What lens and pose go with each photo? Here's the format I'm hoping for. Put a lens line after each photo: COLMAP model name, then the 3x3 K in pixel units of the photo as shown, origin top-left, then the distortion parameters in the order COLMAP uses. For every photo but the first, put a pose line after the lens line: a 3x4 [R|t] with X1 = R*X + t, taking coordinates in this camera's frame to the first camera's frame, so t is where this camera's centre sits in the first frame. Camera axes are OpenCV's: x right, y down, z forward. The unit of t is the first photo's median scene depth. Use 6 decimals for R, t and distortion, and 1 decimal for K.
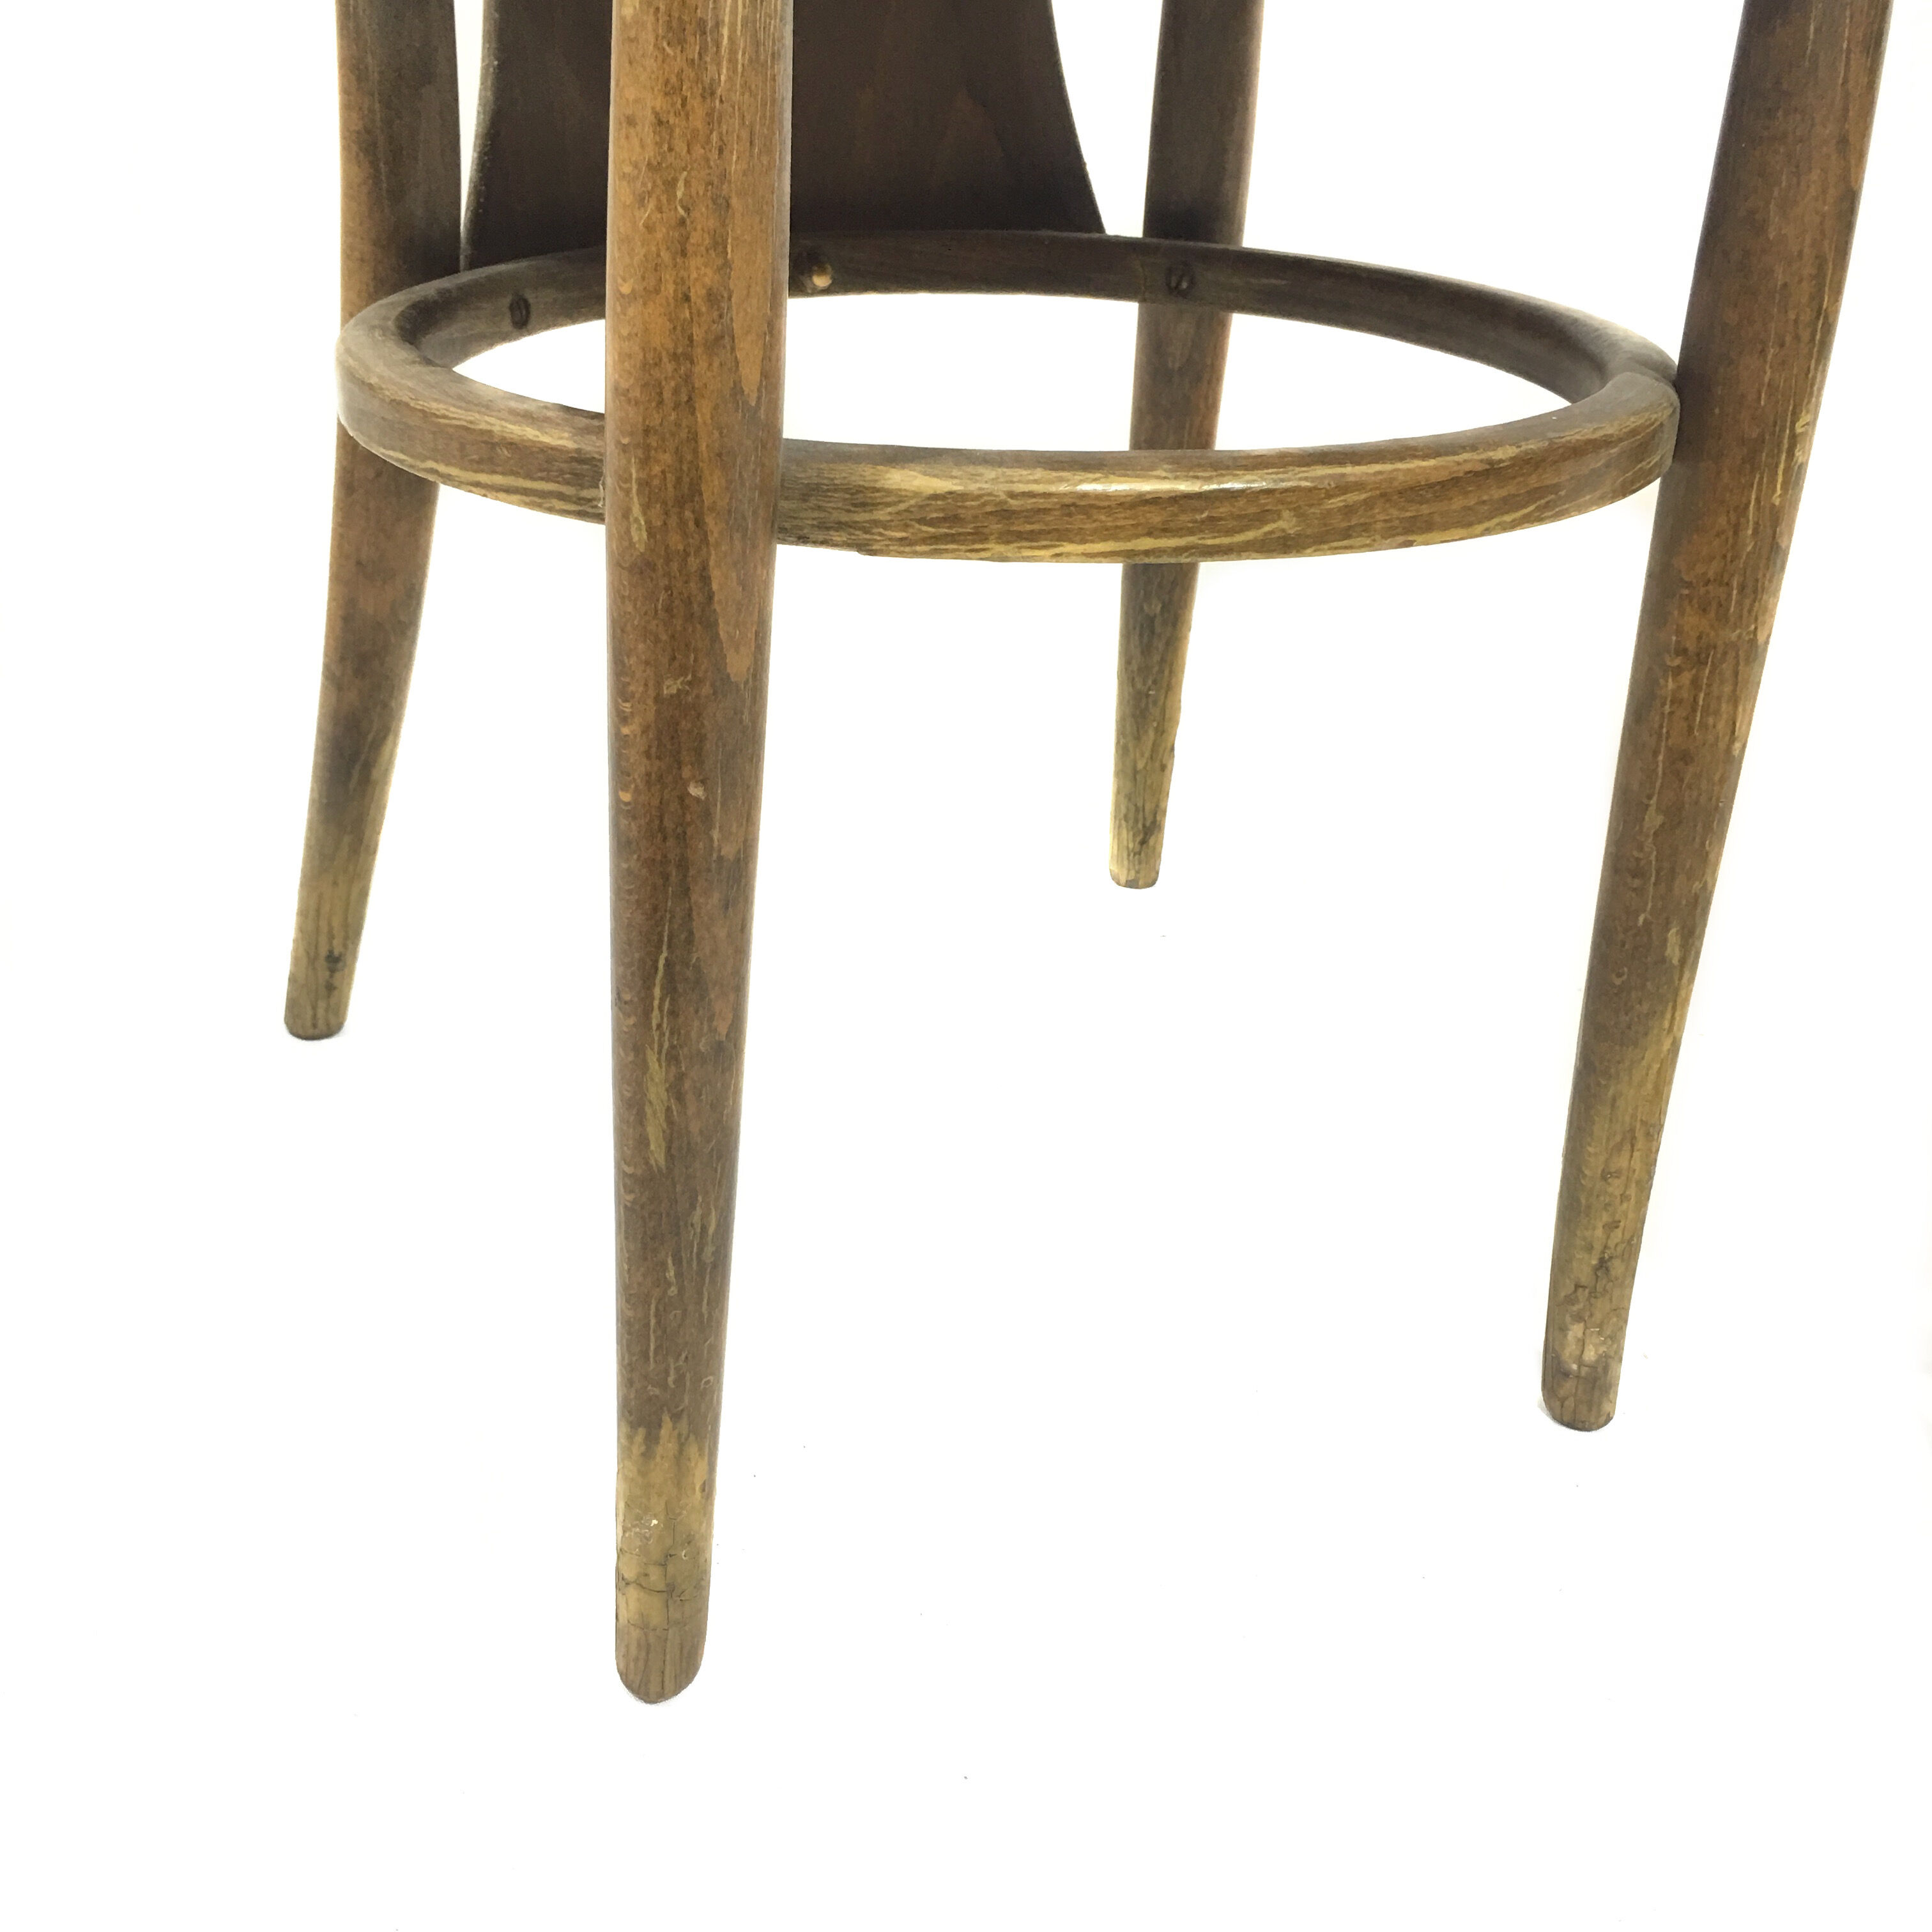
lens RADIAL K [[2236.1, 0, 966.0], [0, 2236.1, 966.0], [0, 0, 1]] dist [0.054472, -0.015856]
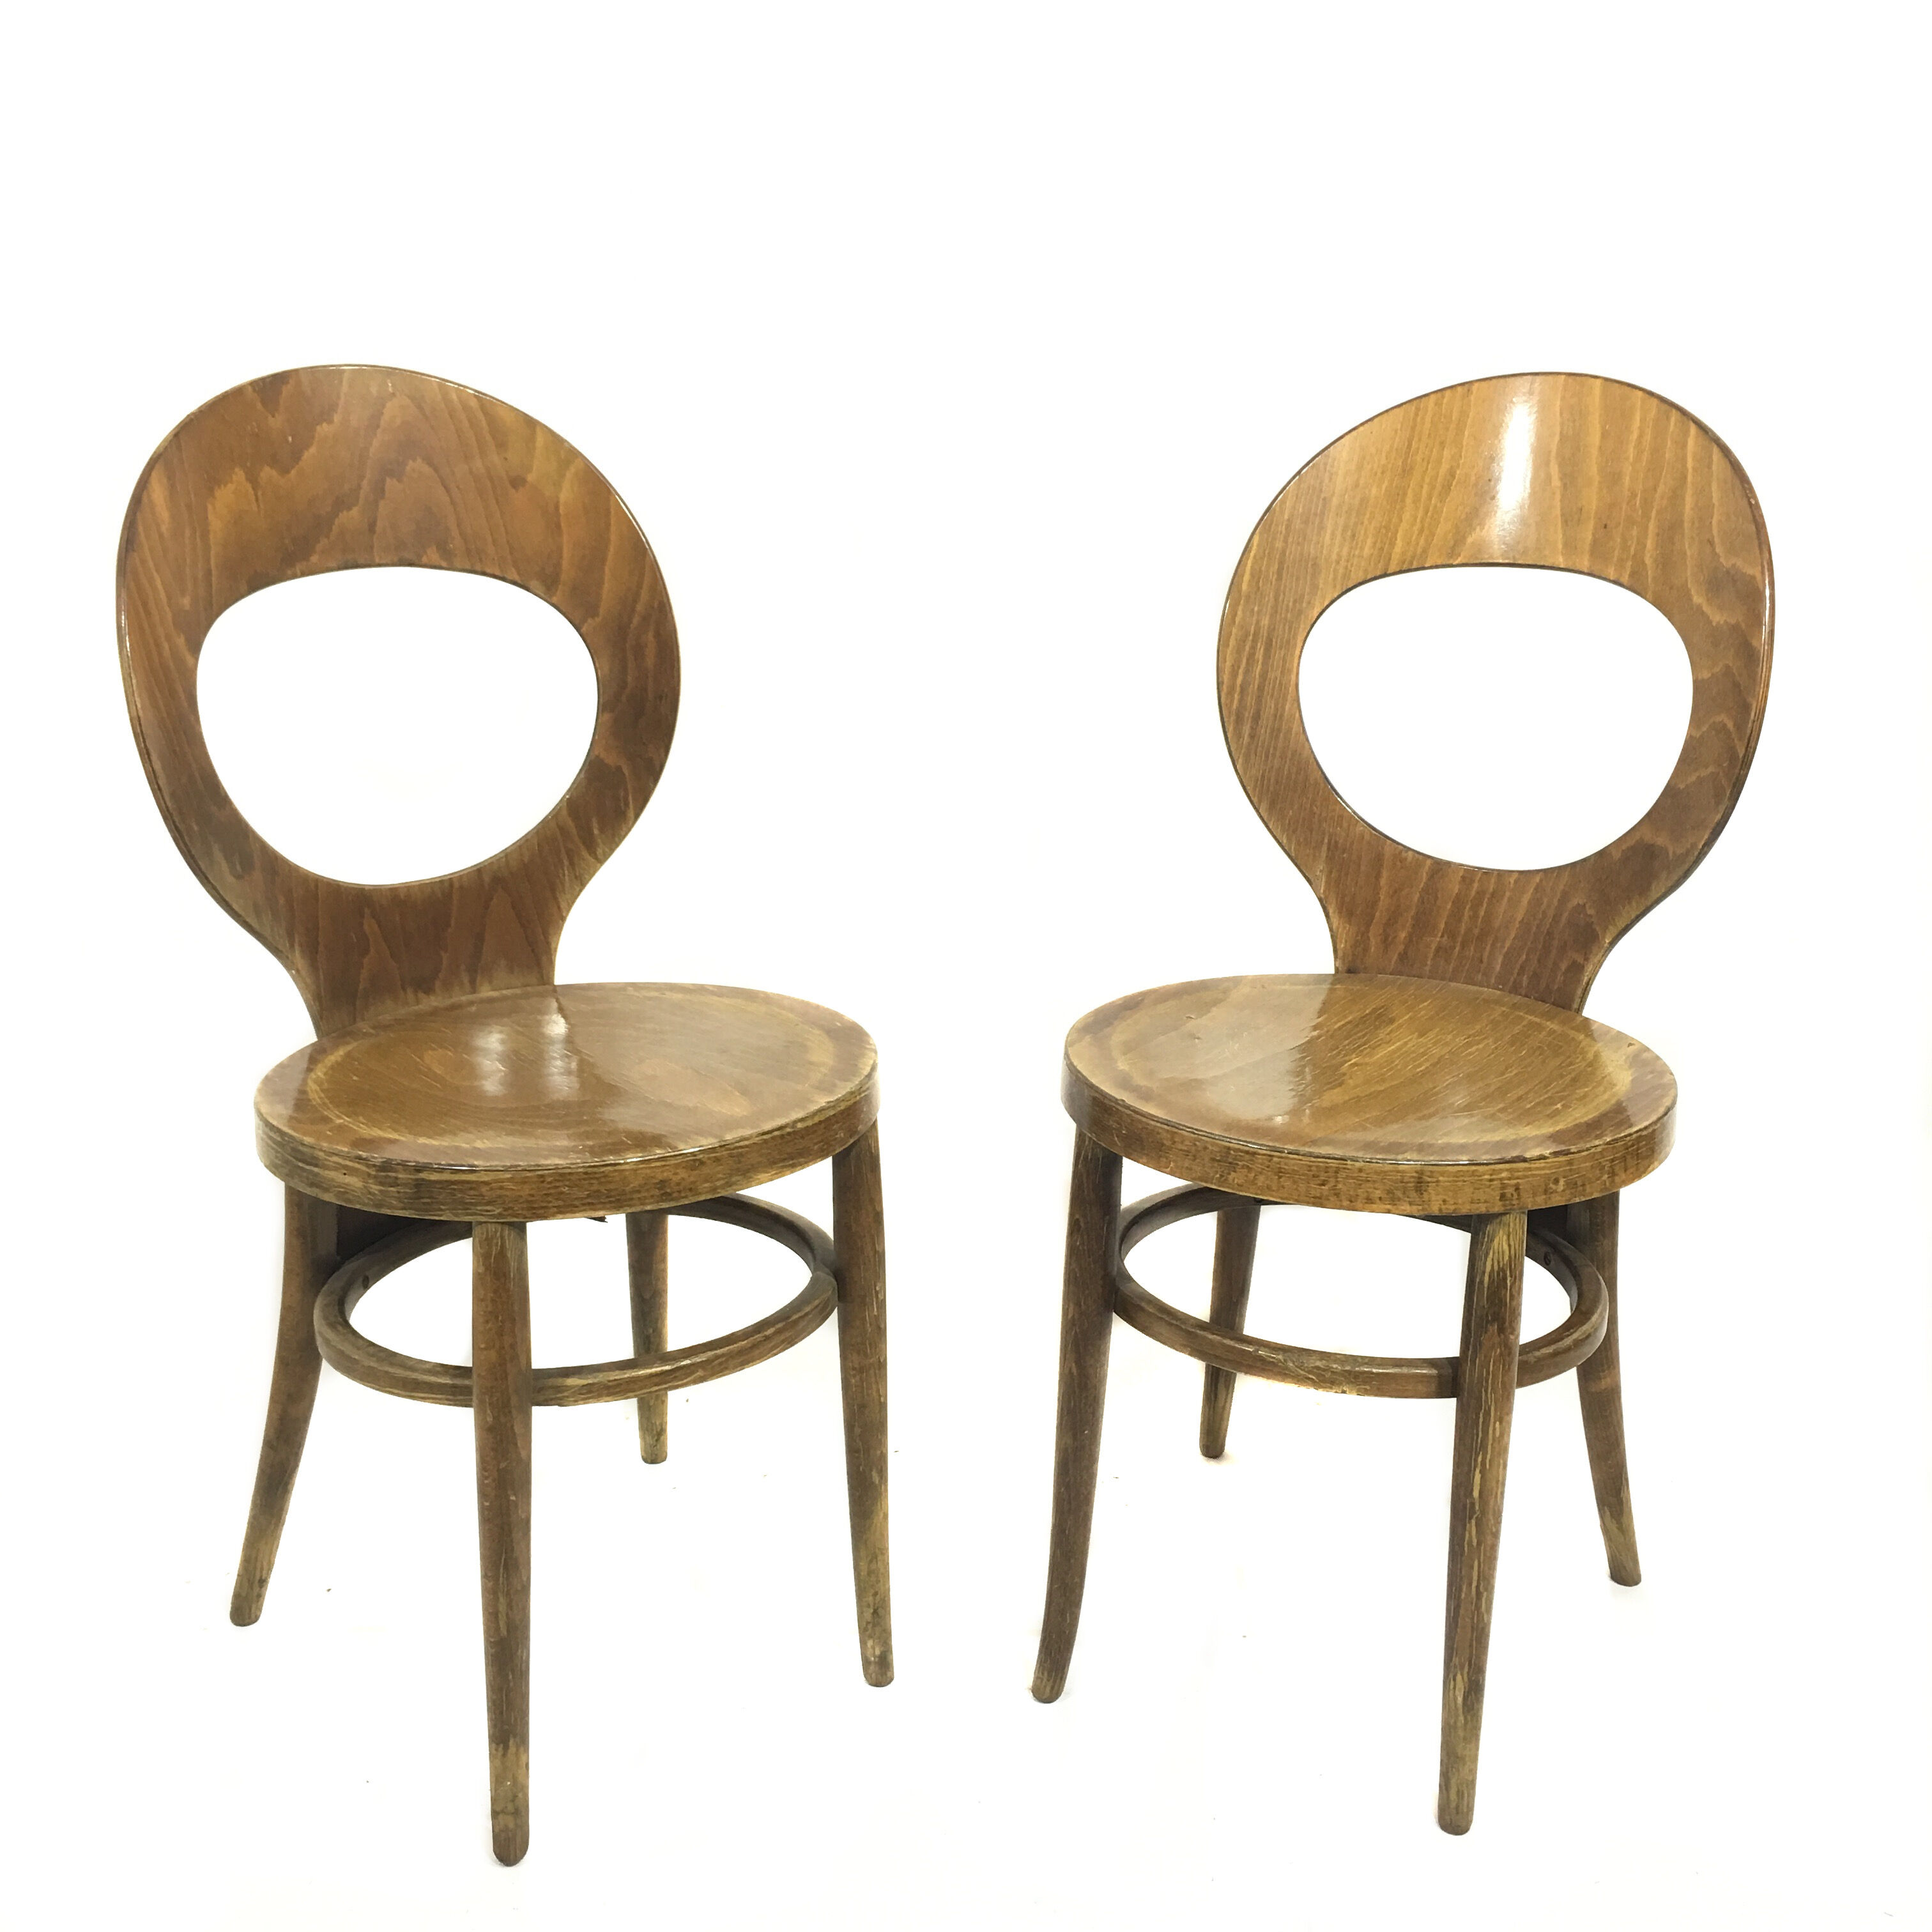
lens RADIAL K [[2236.1, 0, 966.0], [0, 2236.1, 966.0], [0, 0, 1]] dist [0.054472, -0.015856]
pose [[0.963316, -0.113830, 0.243033, -0.169755], [0.159343, 0.971287, -0.176669, -0.129112], [-0.215944, 0.208913, 0.953794, -1.912310]]
